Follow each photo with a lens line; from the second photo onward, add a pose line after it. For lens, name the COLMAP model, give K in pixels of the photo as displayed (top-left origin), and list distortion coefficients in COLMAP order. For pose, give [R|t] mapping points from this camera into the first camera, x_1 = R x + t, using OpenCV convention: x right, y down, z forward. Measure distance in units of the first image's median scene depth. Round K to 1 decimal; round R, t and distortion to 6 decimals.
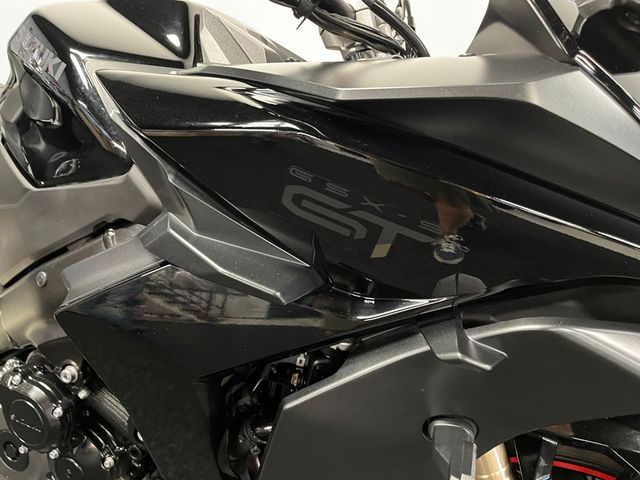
lens RADIAL K [[504.0, 0, 310.2], [0, 504.0, 223.7], [0, 0, 1]] dist [0.005188, 0.001114]
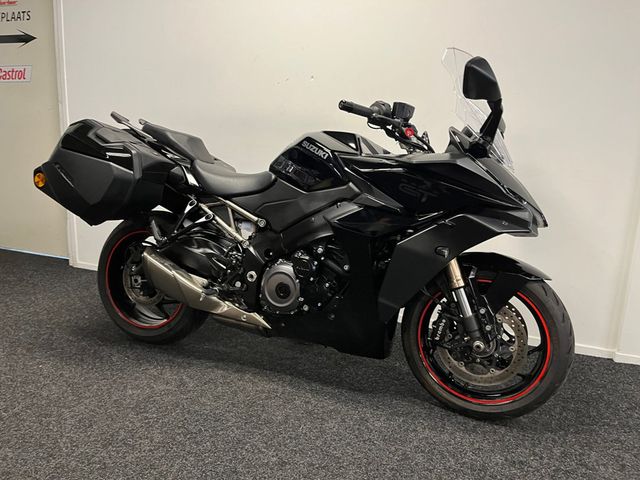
lens RADIAL K [[473.6, 0, 328.2], [0, 473.6, 240.1], [0, 0, 1]] dist [0.080735, -0.104555]
pose [[0.999851, 0.007187, 0.015702, -0.543082], [-0.005404, 0.993830, -0.110780, 0.635617], [-0.016401, 0.110678, 0.993721, -2.176398]]
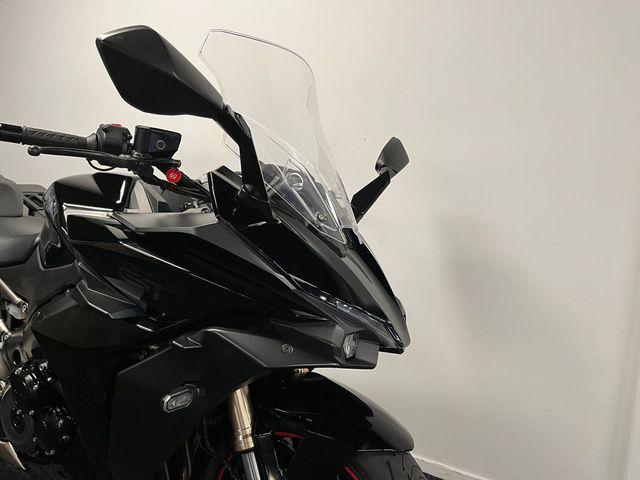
lens RADIAL K [[477.7, 0, 320.0], [0, 477.7, 240.0], [0, 0, 1]] dist [0.074725, -0.100993]
pose [[0.988794, 0.016301, -0.148392, 0.930559], [-0.042723, 0.983345, -0.176655, 0.121589], [0.143041, 0.181016, 0.973022, -0.813380]]
